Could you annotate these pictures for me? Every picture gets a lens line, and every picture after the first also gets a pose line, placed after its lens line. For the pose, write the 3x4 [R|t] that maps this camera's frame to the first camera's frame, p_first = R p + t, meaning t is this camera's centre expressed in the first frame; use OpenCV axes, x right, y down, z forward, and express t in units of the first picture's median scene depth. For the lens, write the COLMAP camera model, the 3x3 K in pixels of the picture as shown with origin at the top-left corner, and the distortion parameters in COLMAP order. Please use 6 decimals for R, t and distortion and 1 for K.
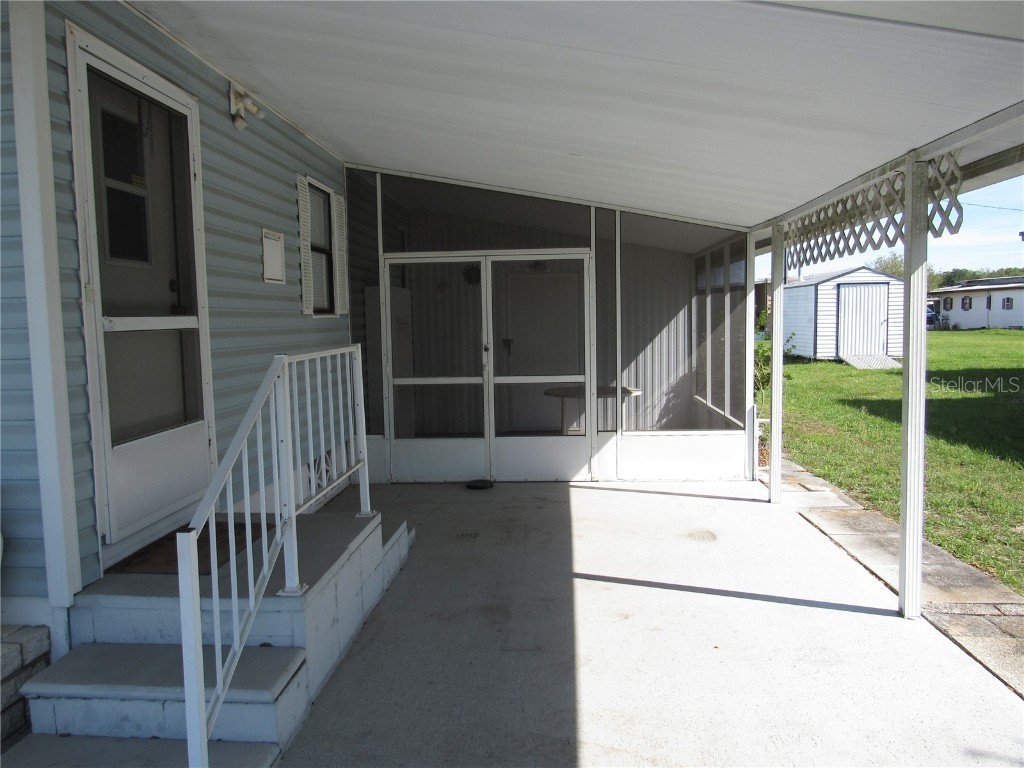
lens RADIAL K [[737.5, 0, 512.0], [0, 737.5, 384.0], [0, 0, 1]] dist [-0.019563, -0.001767]
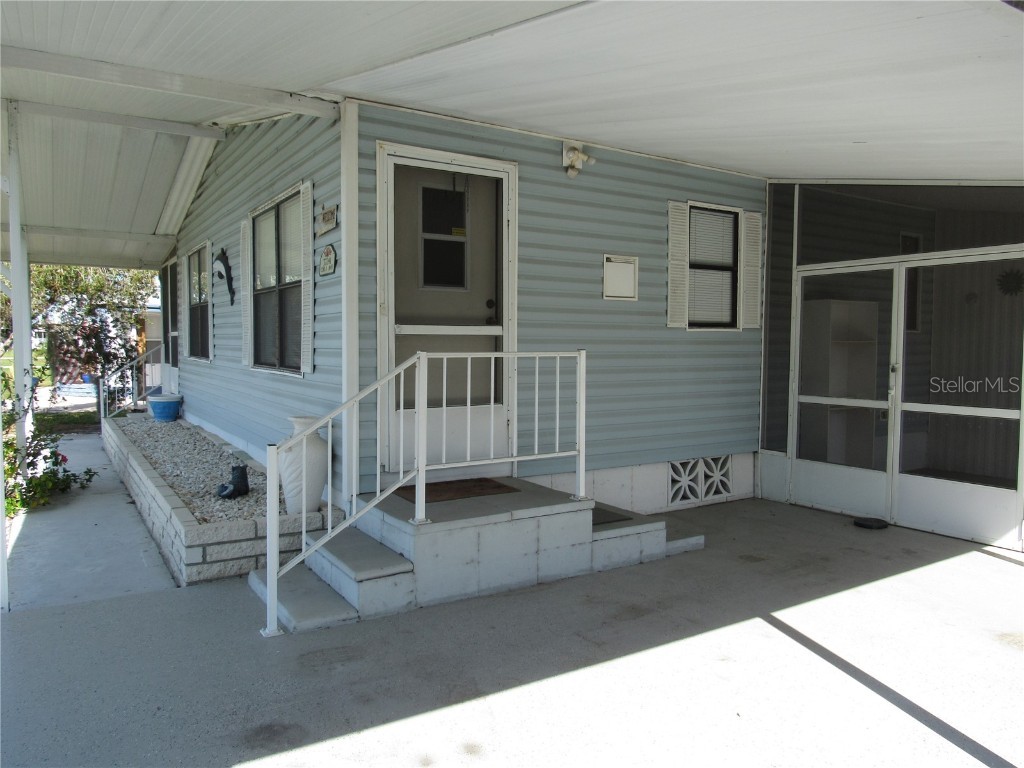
lens RADIAL K [[733.1, 0, 512.0], [0, 733.1, 384.0], [0, 0, 1]] dist [-0.004701, -0.001120]
pose [[0.590389, 0.065786, -0.804434, 0.513186], [-0.086298, 0.996104, 0.018125, -0.009906], [0.802492, 0.058721, 0.593766, 0.174340]]
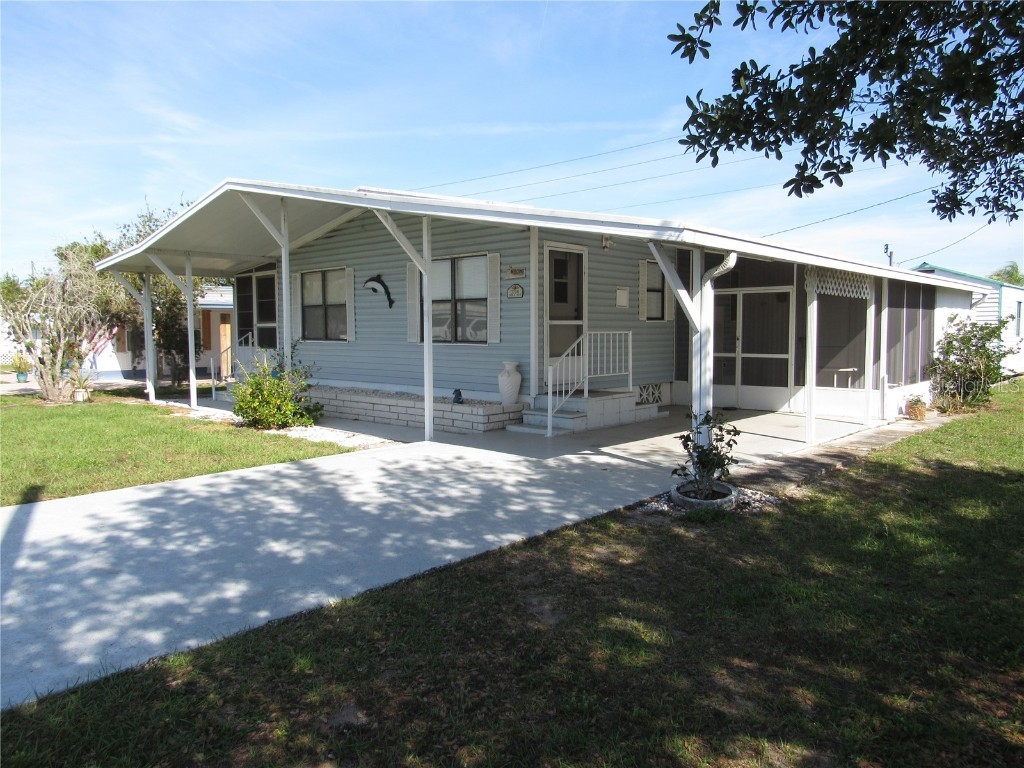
lens RADIAL K [[733.1, 0, 512.0], [0, 733.1, 384.0], [0, 0, 1]] dist [-0.004701, -0.001120]
pose [[0.780318, 0.061382, -0.622364, 0.923073], [-0.065748, 0.997708, 0.015966, 0.103208], [0.621917, 0.028461, 0.782565, -1.134687]]
